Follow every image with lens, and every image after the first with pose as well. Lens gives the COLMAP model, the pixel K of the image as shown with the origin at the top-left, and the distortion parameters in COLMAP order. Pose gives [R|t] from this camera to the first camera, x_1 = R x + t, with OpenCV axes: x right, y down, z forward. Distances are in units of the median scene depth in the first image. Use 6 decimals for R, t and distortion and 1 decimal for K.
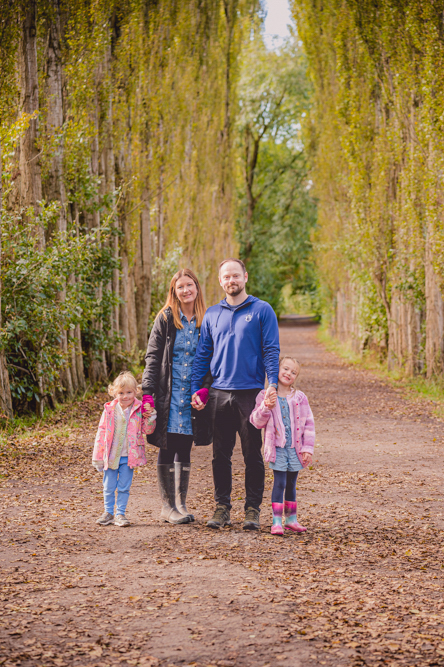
lens RADIAL K [[1837.6, 0, 222.0], [0, 1837.6, 333.5], [0, 0, 1]] dist [-0.041067, 0.123150]
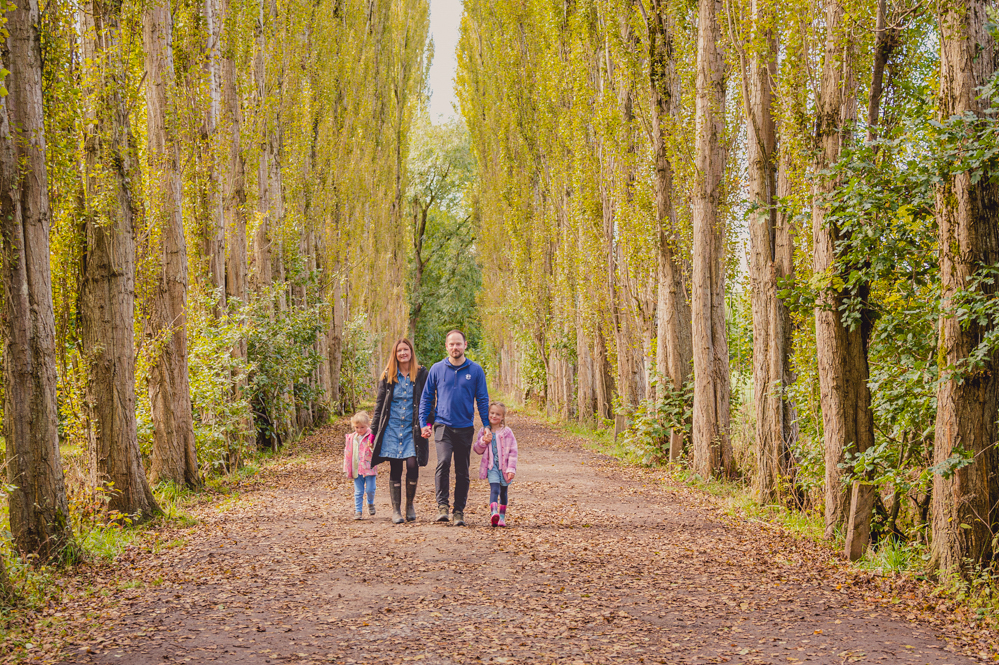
lens RADIAL K [[1044.6, 0, 499.5], [0, 1044.6, 332.5], [0, 0, 1]] dist [-0.013131, -0.002356]
pose [[0.999007, -0.005340, 0.044236, 0.034903], [0.007396, 0.998893, -0.046448, -0.003173], [-0.043939, 0.046729, 0.997941, 0.376317]]
